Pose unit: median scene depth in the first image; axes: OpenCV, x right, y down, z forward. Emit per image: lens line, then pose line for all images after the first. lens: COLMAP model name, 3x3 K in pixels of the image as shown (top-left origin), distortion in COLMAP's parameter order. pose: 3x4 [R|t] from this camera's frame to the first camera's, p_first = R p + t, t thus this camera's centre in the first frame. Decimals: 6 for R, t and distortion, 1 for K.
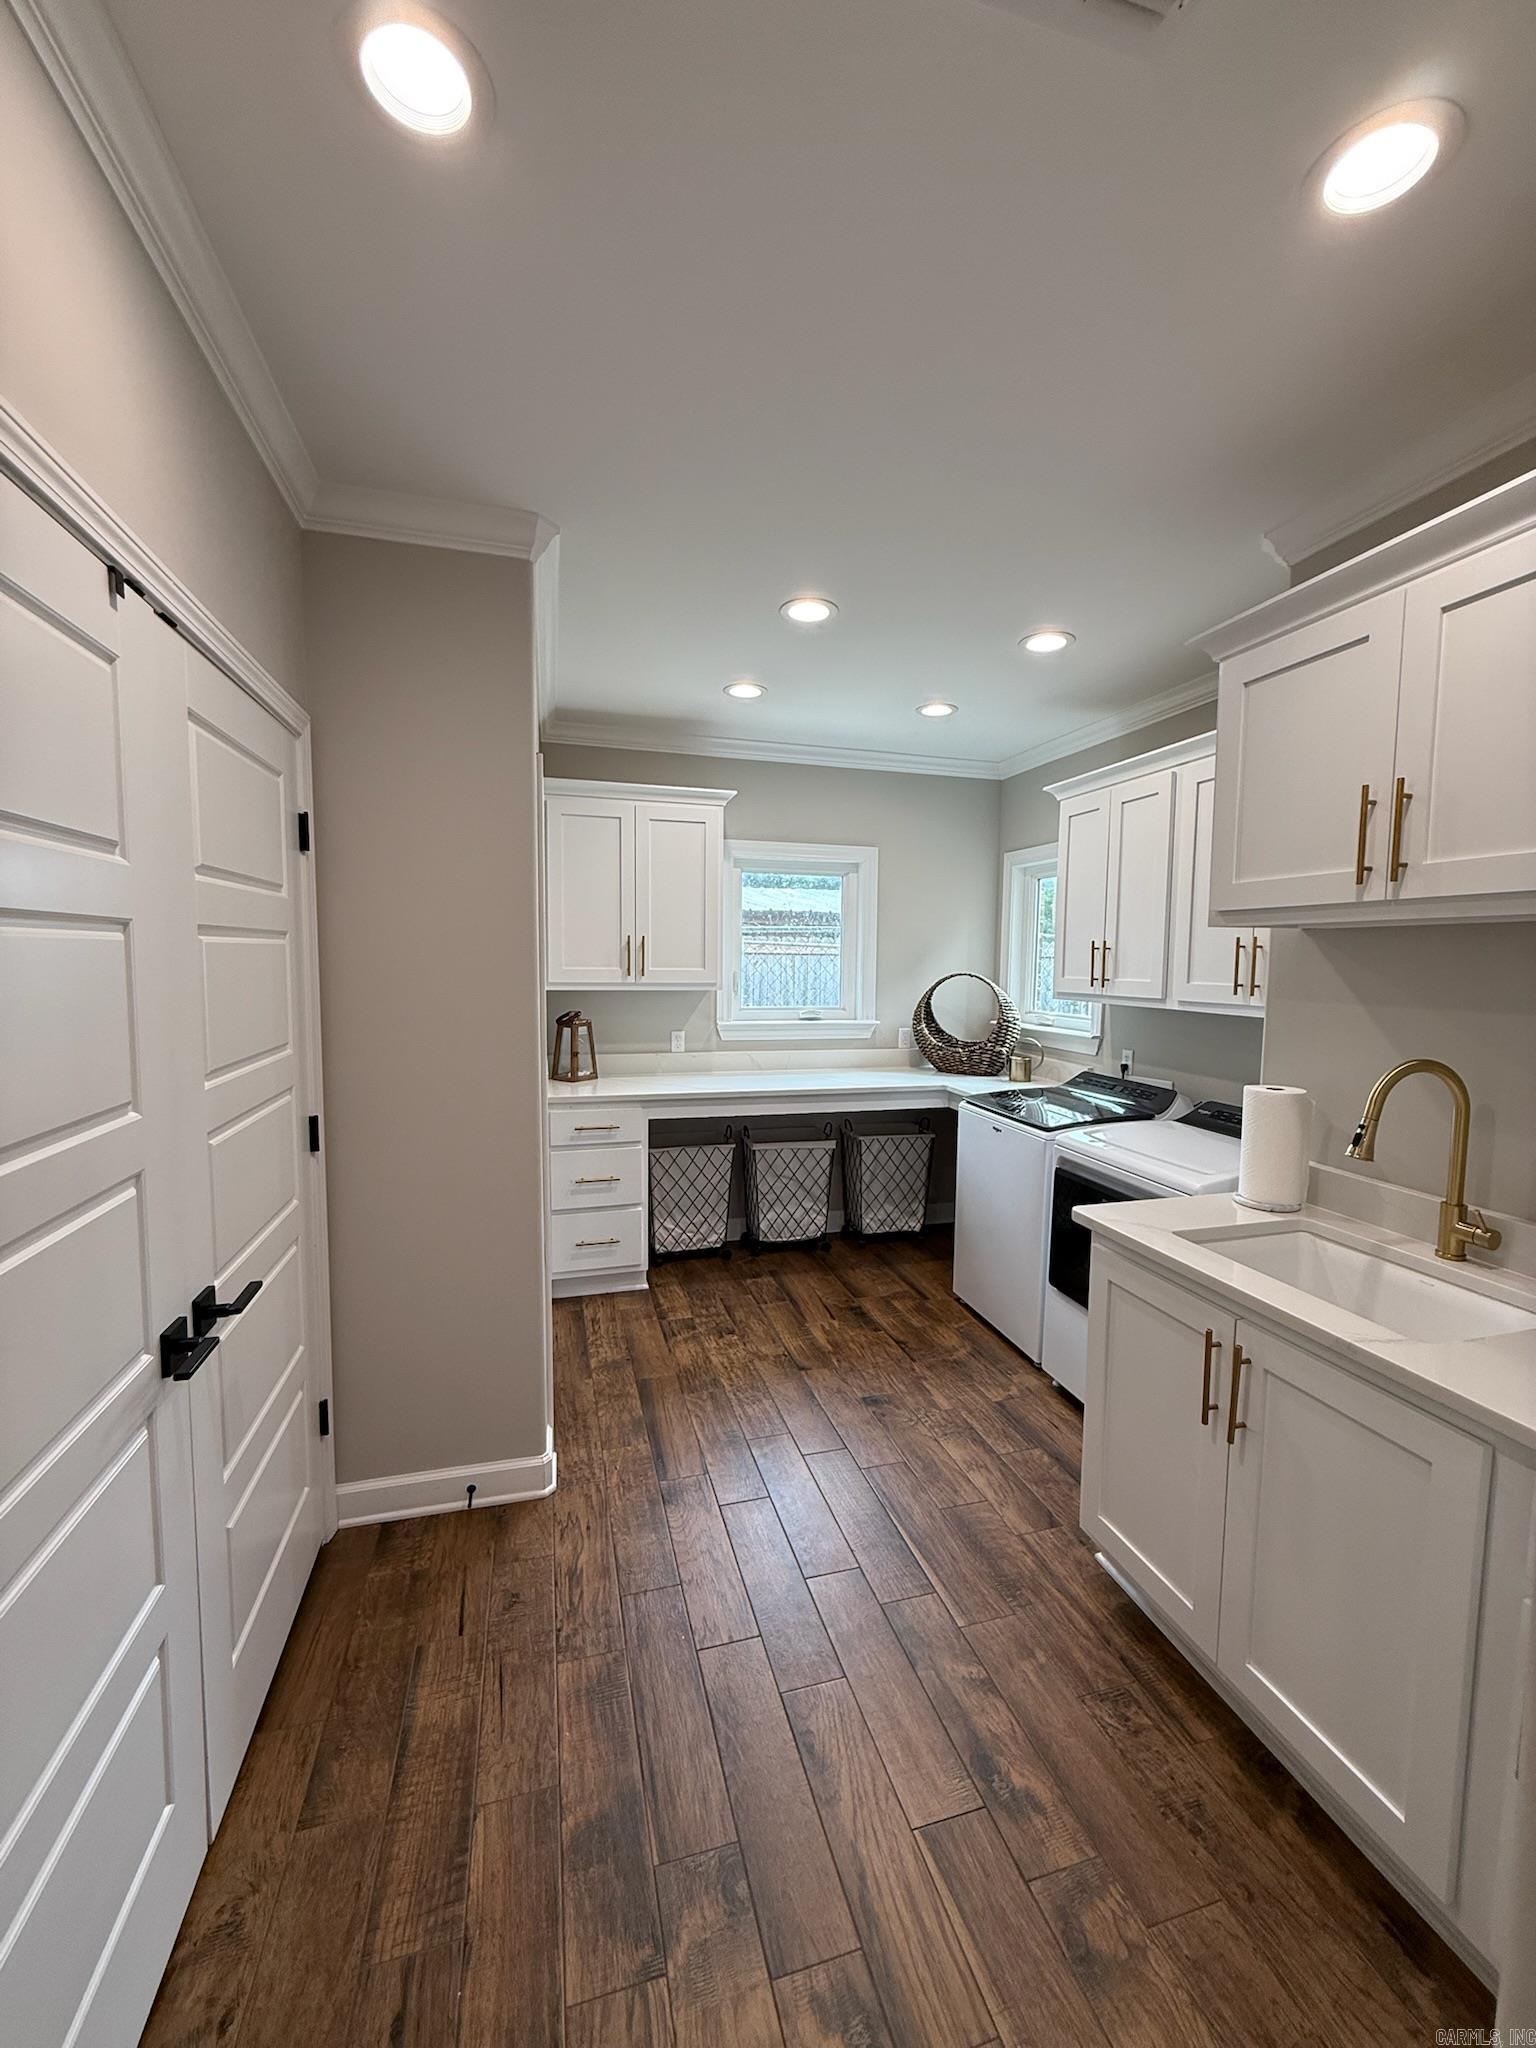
lens RADIAL K [[816.4, 0, 772.5], [0, 816.4, 1020.2], [0, 0, 1]] dist [-0.001200, 0.000593]
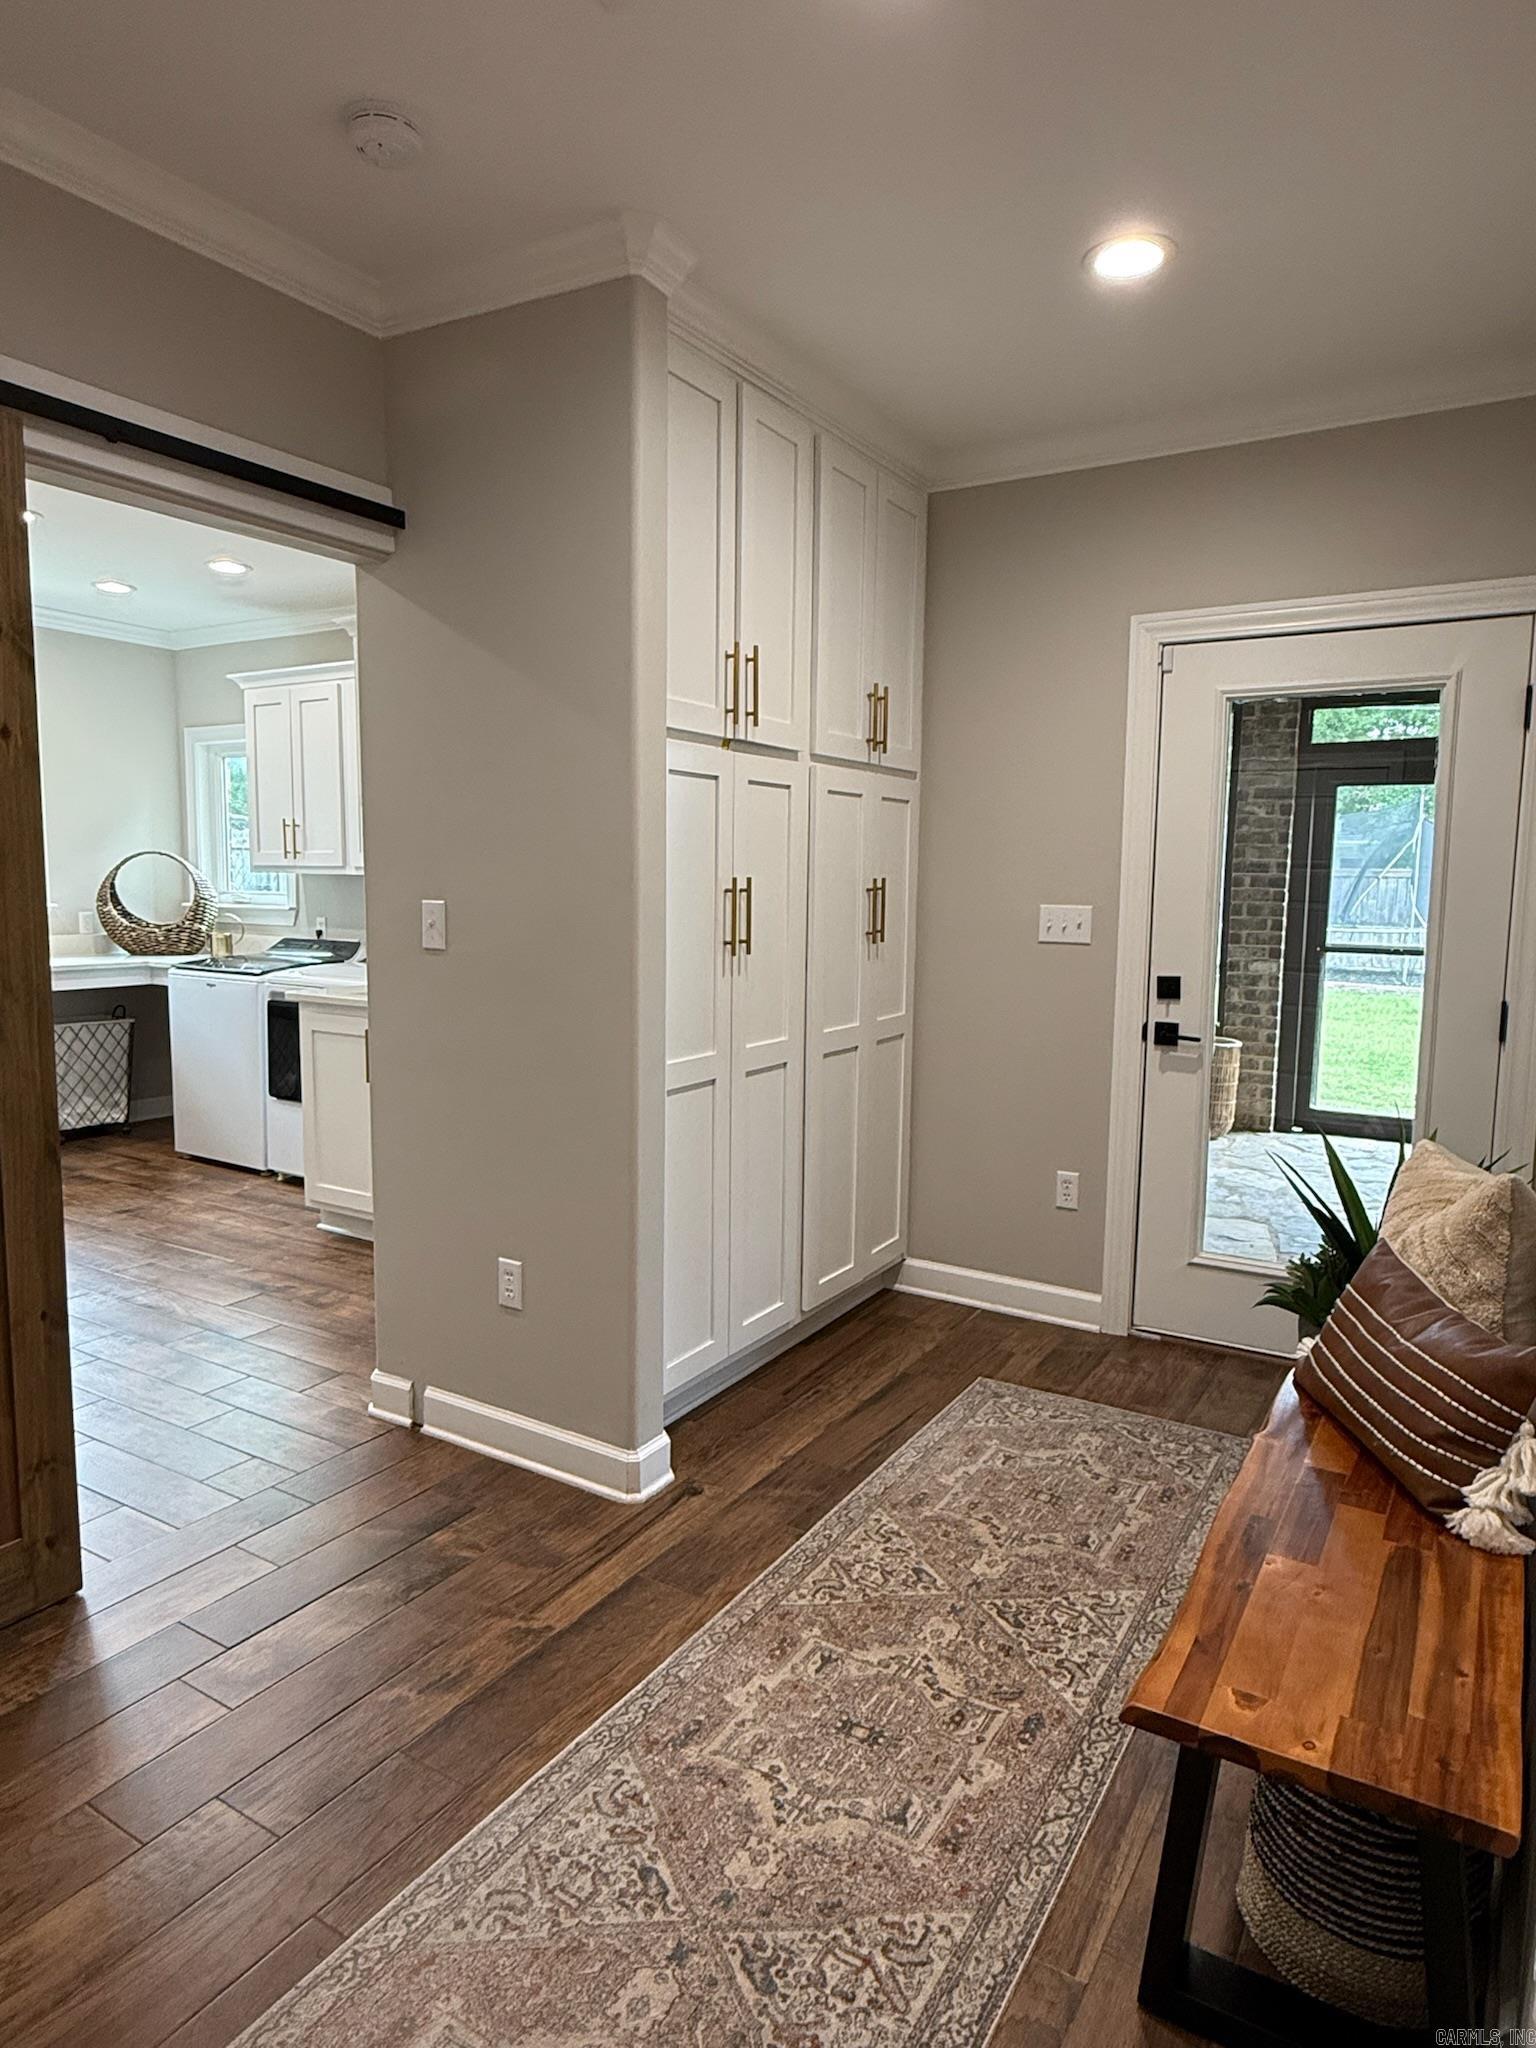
lens RADIAL K [[1254.9, 0, 774.1], [0, 1254.9, 1027.4], [0, 0, 1]] dist [0.002106, 0.003777]
pose [[0.734693, -0.081891, 0.673439, -0.329911], [0.047475, 0.996460, 0.069377, 0.111228], [-0.676736, -0.019000, 0.735980, -0.811761]]
